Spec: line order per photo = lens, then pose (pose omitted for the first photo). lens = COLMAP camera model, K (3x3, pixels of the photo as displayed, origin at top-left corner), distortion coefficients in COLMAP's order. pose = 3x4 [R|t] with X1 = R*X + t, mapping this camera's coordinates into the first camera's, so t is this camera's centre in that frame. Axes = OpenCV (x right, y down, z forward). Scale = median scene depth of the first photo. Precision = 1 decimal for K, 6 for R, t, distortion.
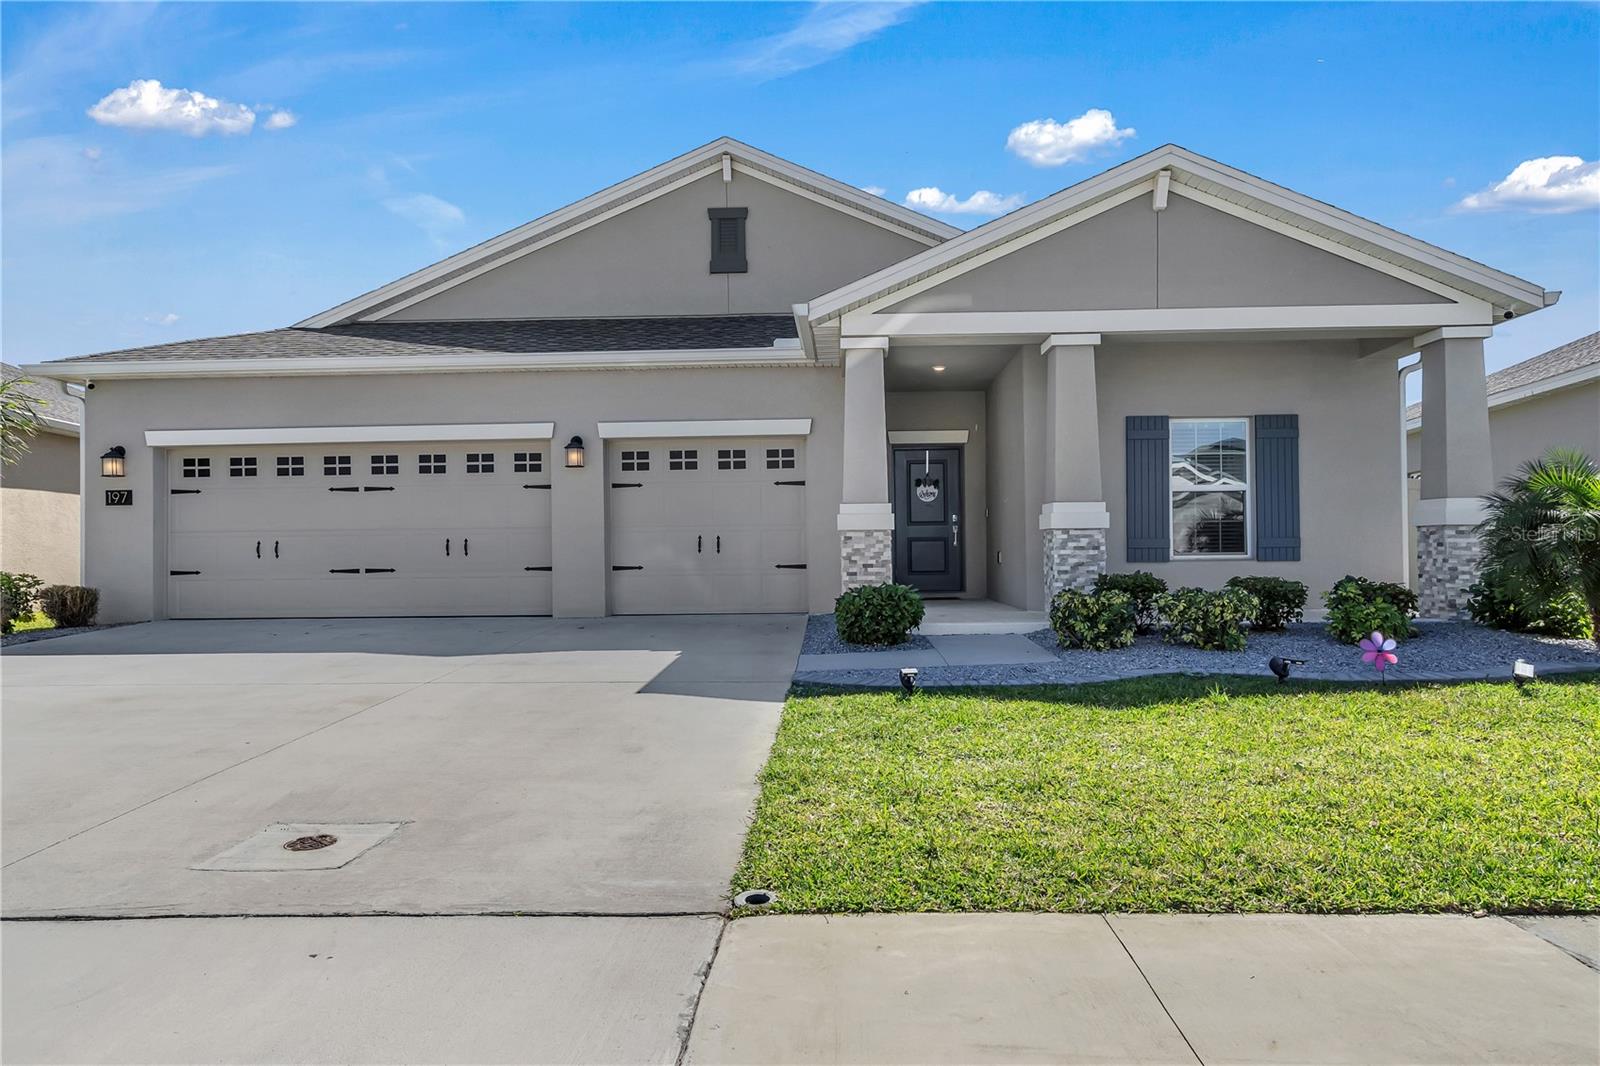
lens RADIAL K [[1008.3, 0, 801.1], [0, 1008.3, 534.5], [0, 0, 1]] dist [-0.002441, -0.000420]
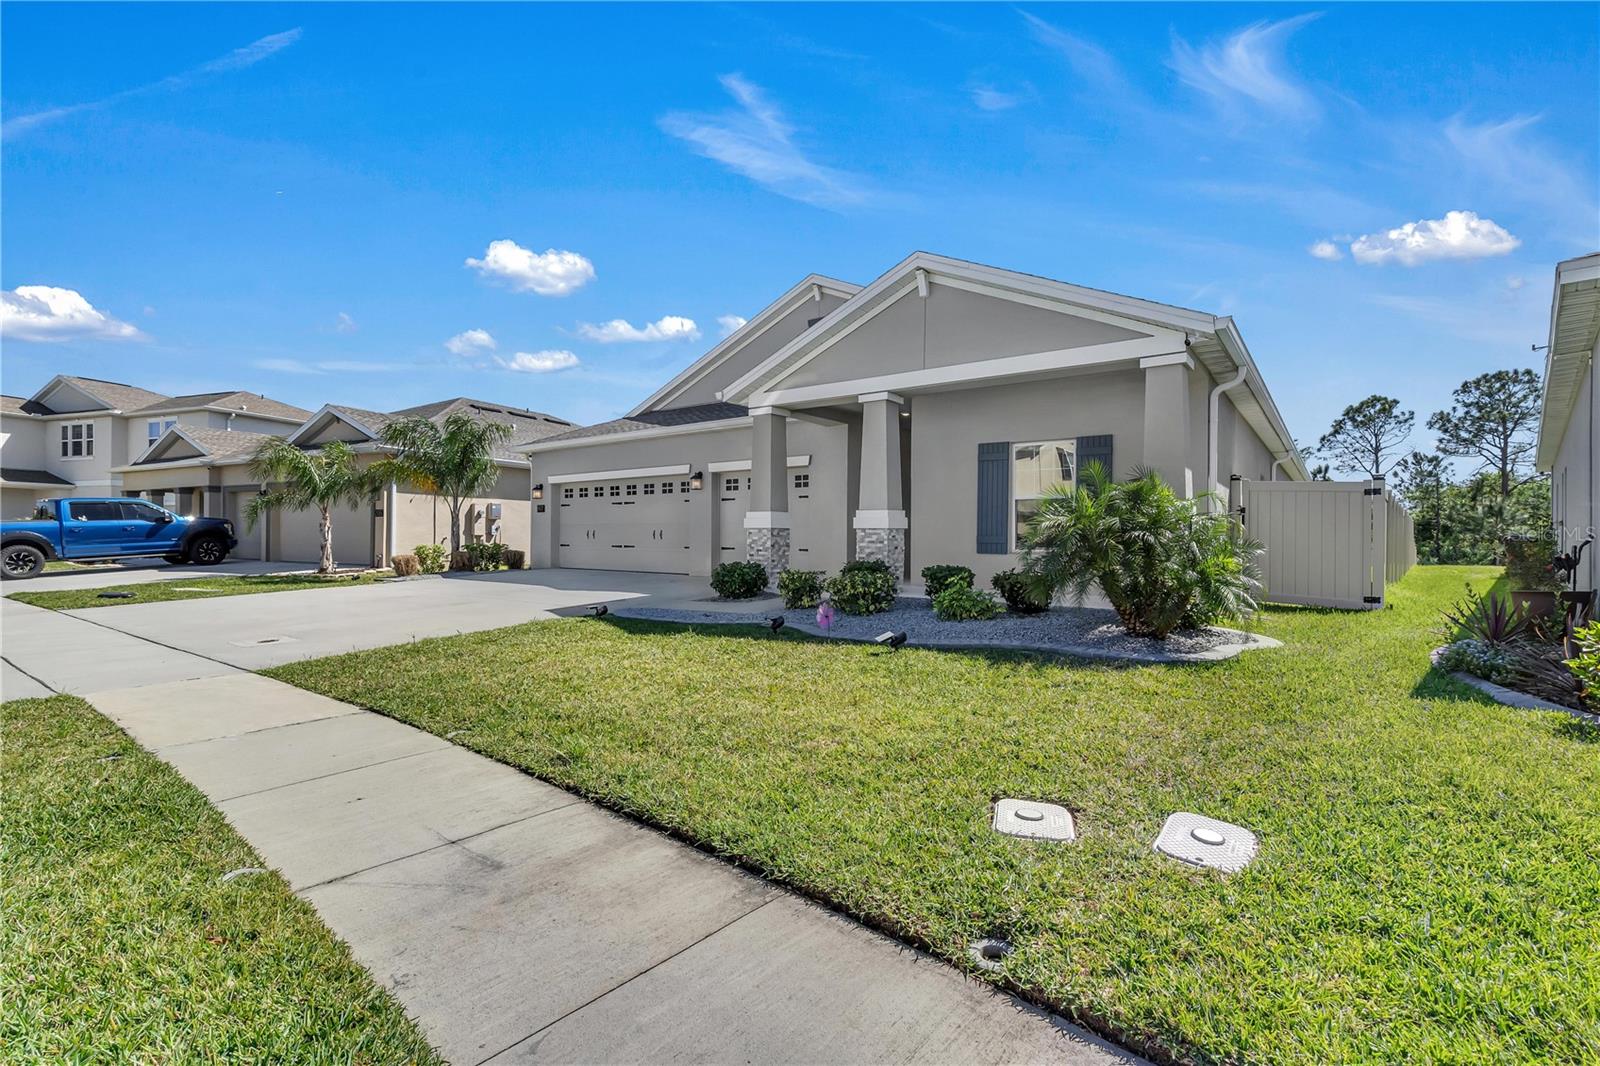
lens RADIAL K [[734.0, 0, 799.5], [0, 734.0, 532.5], [0, 0, 1]] dist [-0.024932, 0.000212]
pose [[0.821959, 0.011598, -0.569429, 0.660686], [-0.004205, 0.999889, 0.014296, -0.012097], [0.569531, -0.009356, 0.821917, 0.064067]]
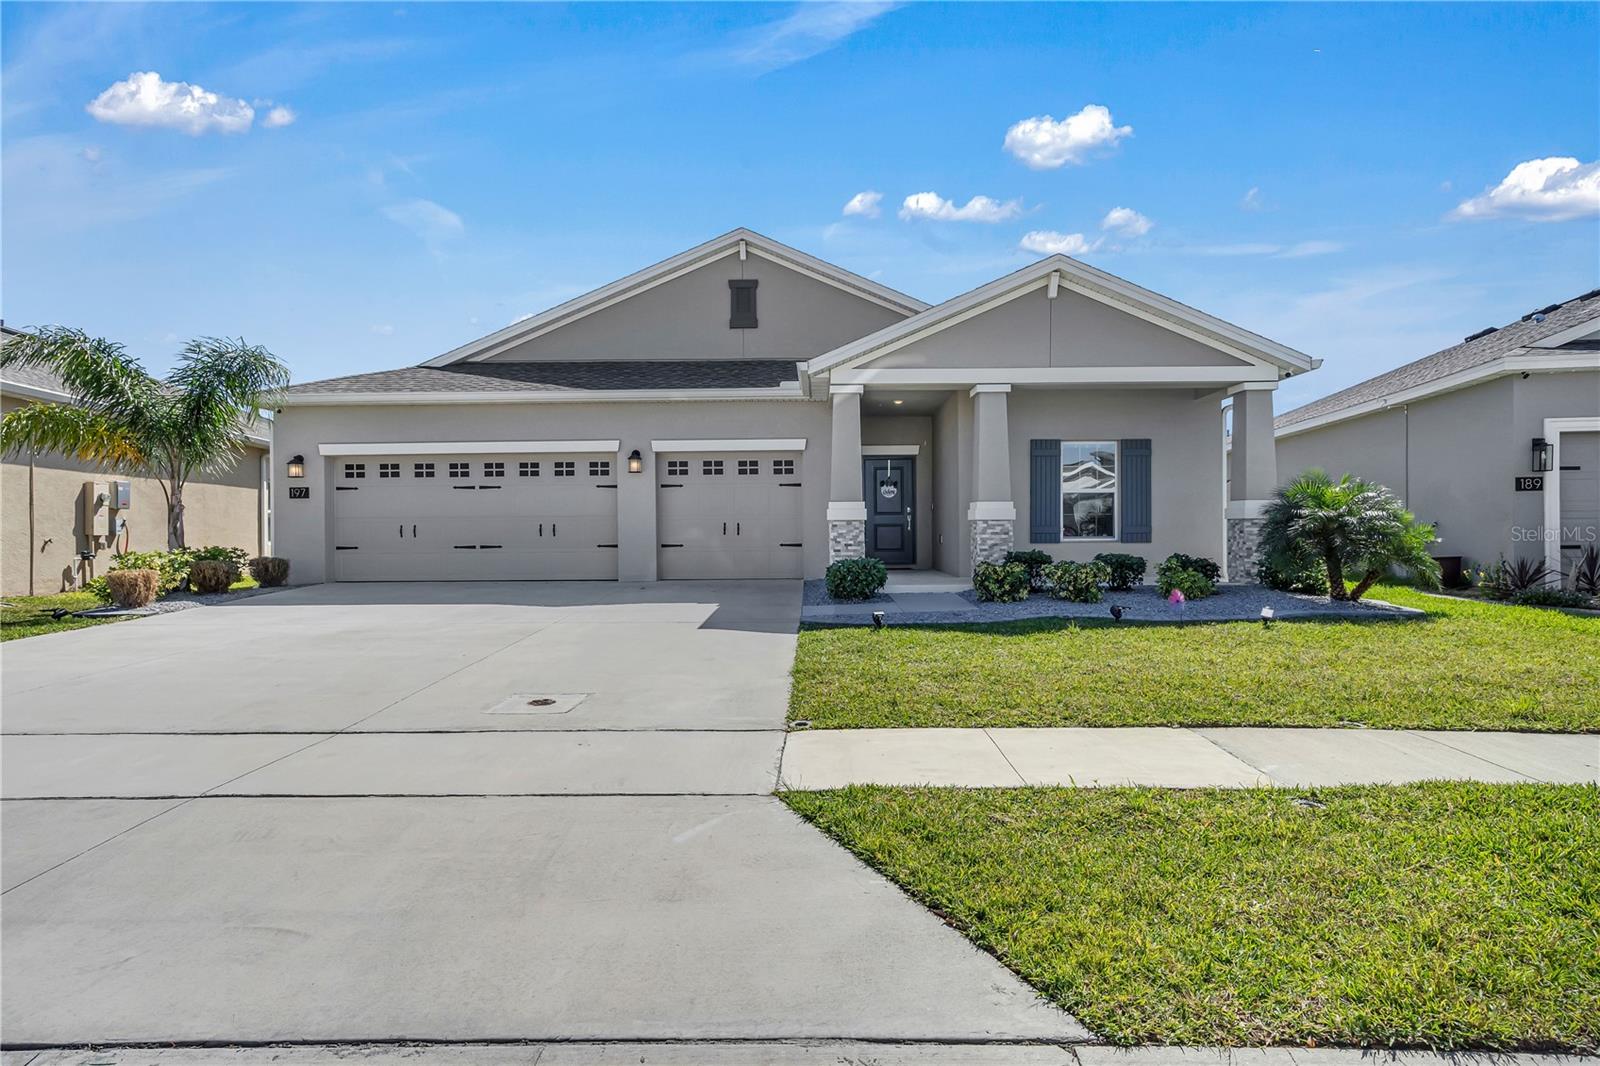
lens RADIAL K [[843.9, 0, 800.8], [0, 843.9, 533.7], [0, 0, 1]] dist [-0.011075, -0.000701]
pose [[0.999715, 0.004366, 0.023455, -0.024825], [-0.004813, 0.999807, 0.019035, -0.006431], [-0.023368, -0.019143, 0.999544, -0.166597]]
